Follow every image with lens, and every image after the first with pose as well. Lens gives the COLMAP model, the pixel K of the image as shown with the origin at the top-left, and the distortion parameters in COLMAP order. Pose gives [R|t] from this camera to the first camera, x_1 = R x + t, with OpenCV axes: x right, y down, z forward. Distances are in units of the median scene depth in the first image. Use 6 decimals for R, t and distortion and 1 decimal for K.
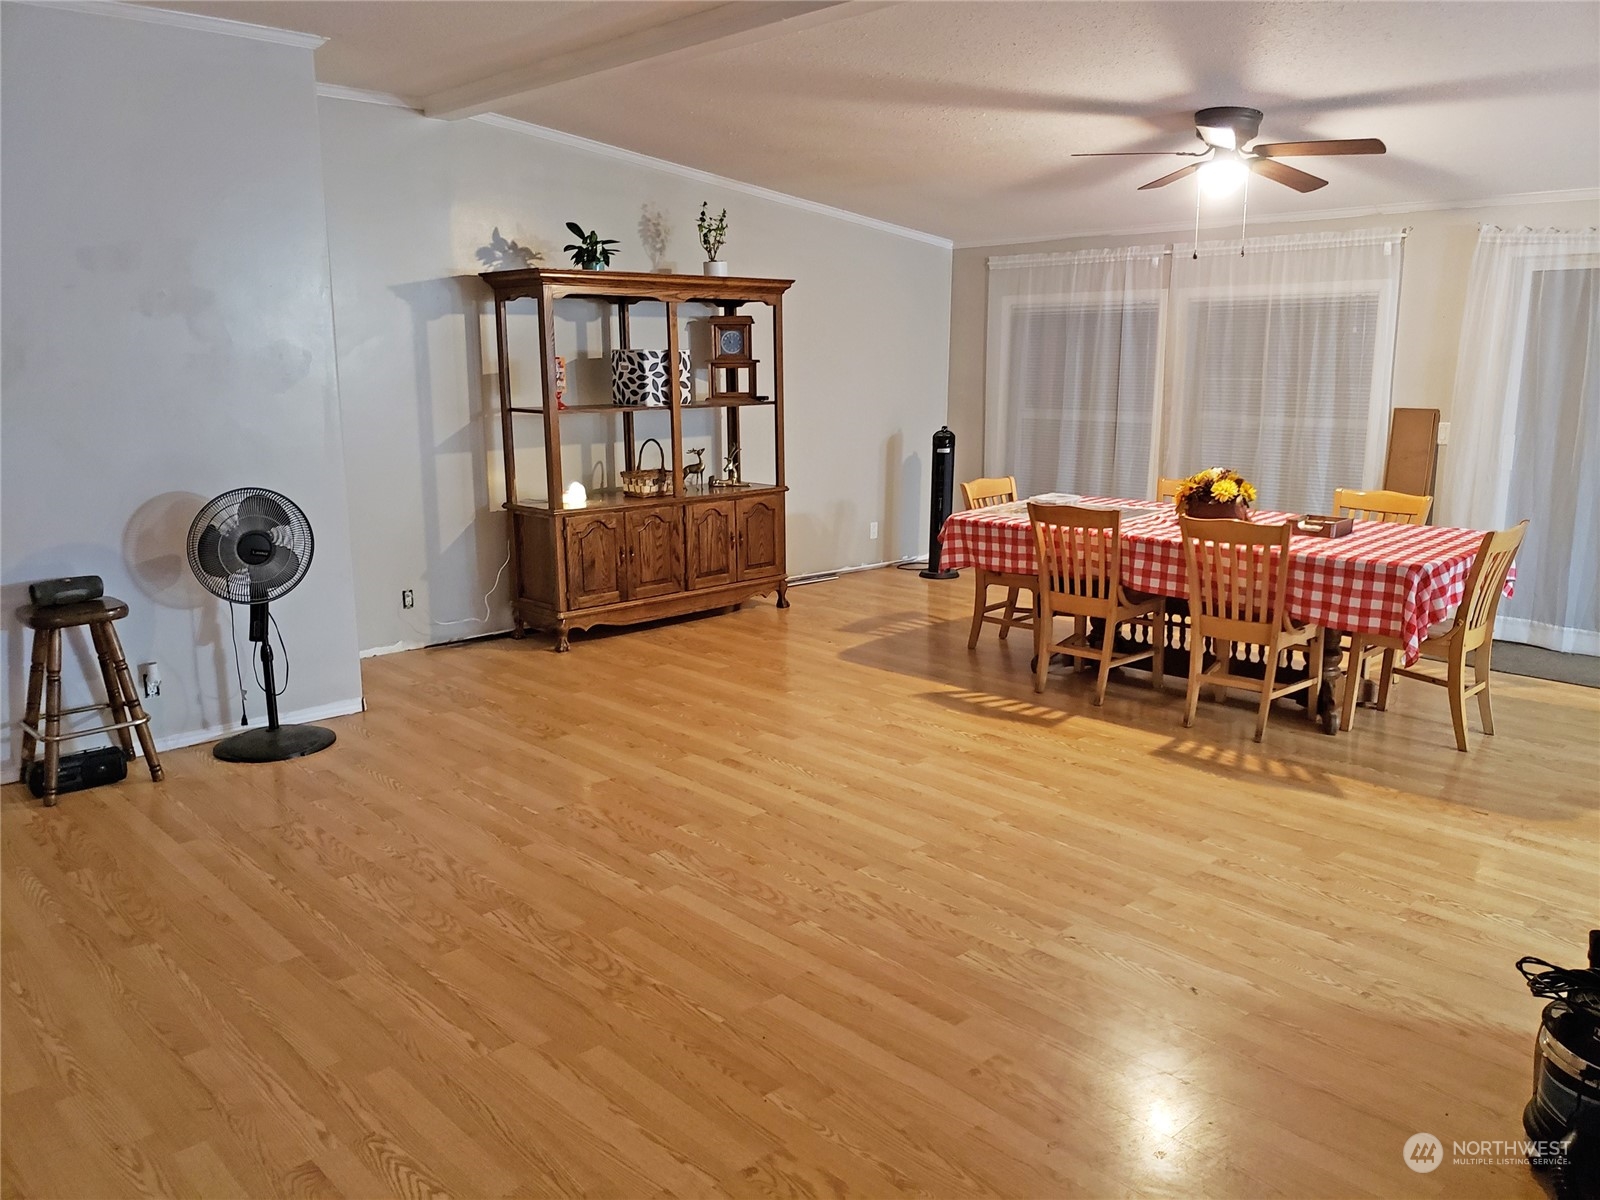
lens RADIAL K [[1241.8, 0, 800.0], [0, 1241.8, 600.0], [0, 0, 1]] dist [0.041493, -0.031436]
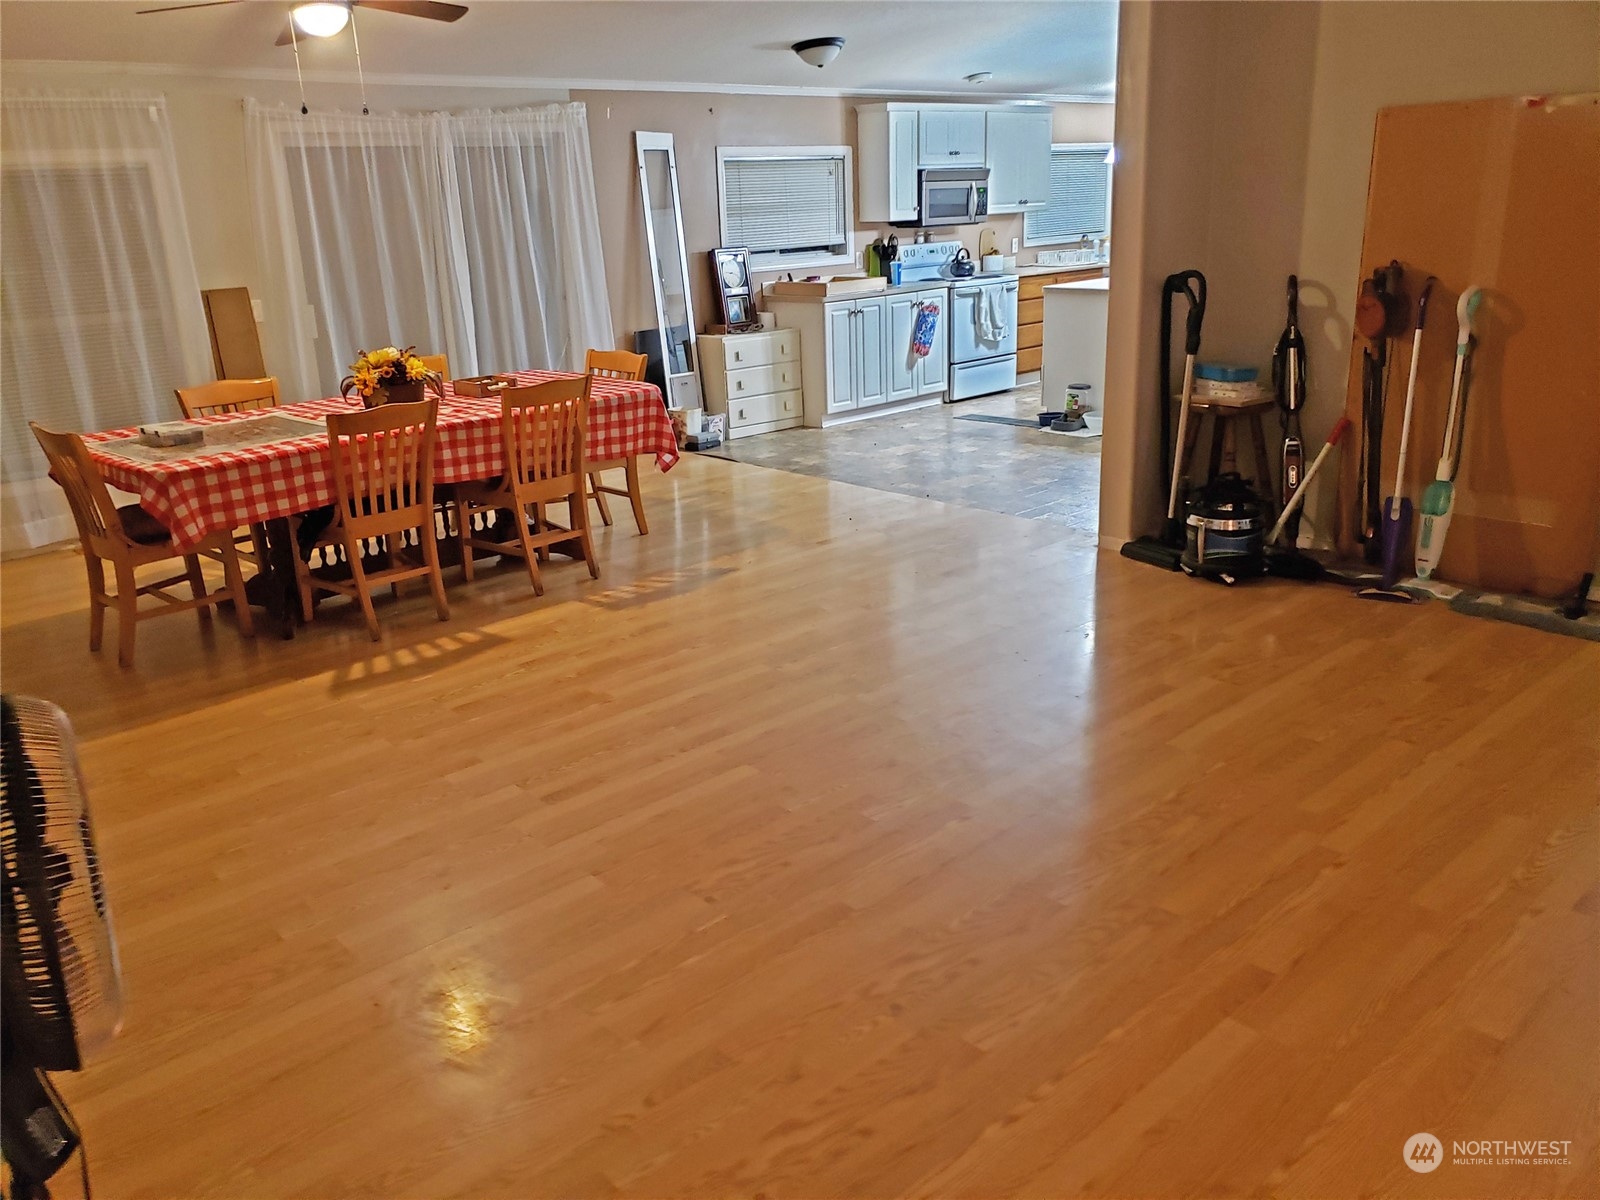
lens RADIAL K [[1241.8, 0, 800.0], [0, 1241.8, 600.0], [0, 0, 1]] dist [0.041493, -0.031436]
pose [[0.010166, -0.298628, 0.954316, -0.648029], [0.239511, 0.927311, 0.287626, -0.134187], [-0.970840, 0.225645, 0.080952, 0.714960]]
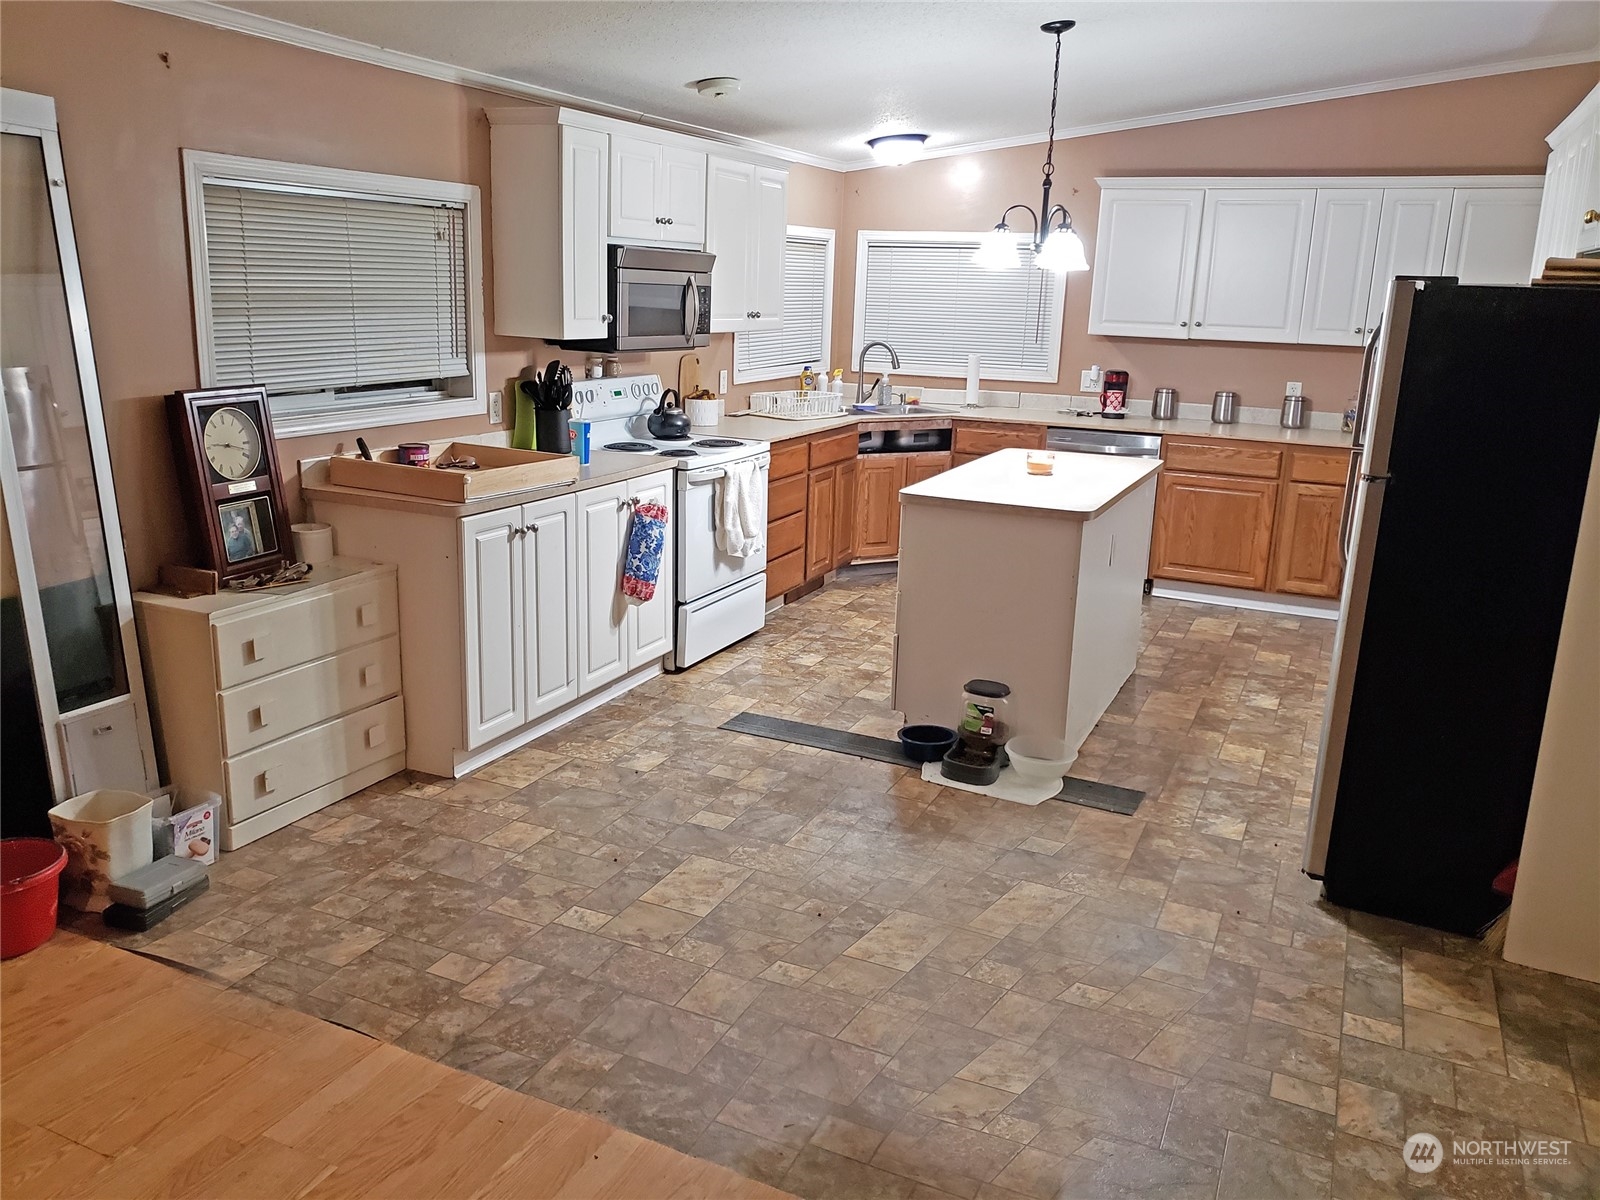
lens RADIAL K [[1216.2, 0, 768.3], [0, 1216.2, 595.8], [0, 0, 1]] dist [0.151583, -0.226012]
pose [[-0.361357, -0.234220, 0.902531, 0.314320], [0.160052, 0.937990, 0.307503, -0.169302], [-0.918589, 0.255570, -0.301462, 0.792402]]
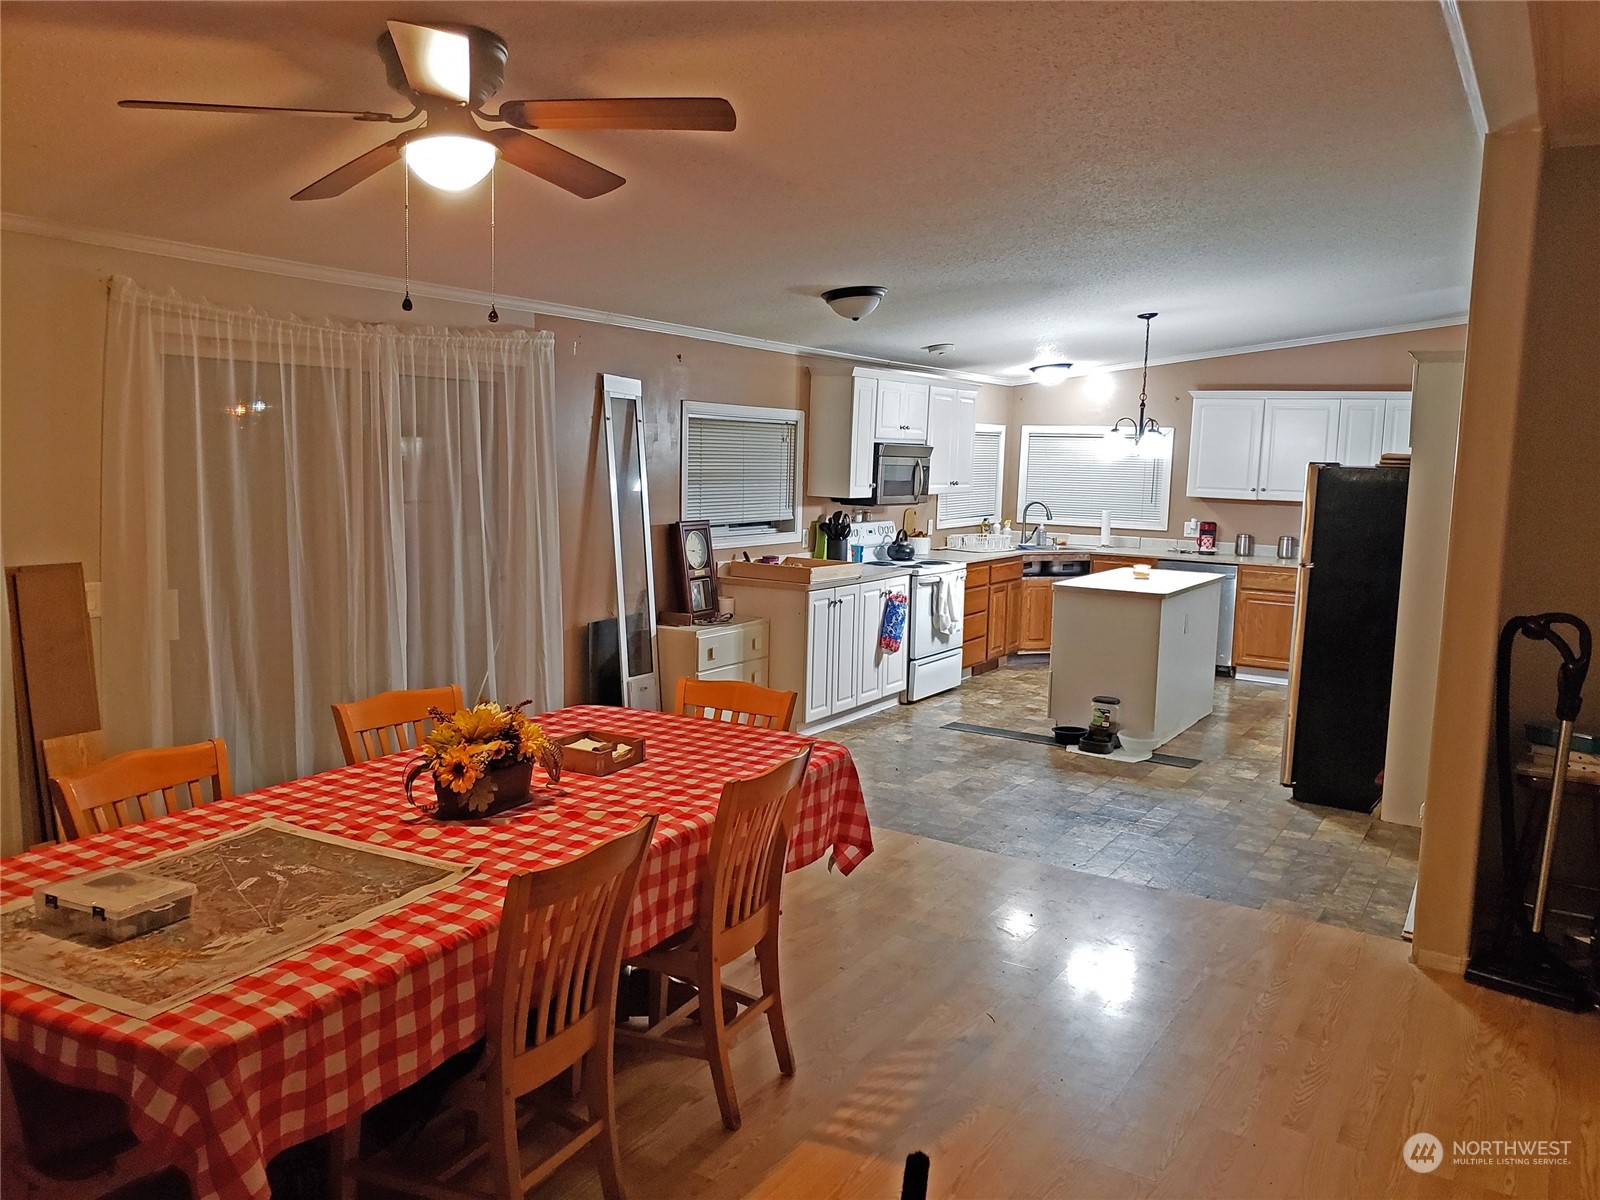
lens RADIAL K [[1223.2, 0, 814.9], [0, 1223.2, 618.2], [0, 0, 1]] dist [0.192263, -0.338870]
pose [[-0.280474, -0.130081, 0.951007, -0.226177], [0.166391, 0.969186, 0.181640, -0.230681], [-0.945330, 0.209184, -0.250187, 1.061326]]
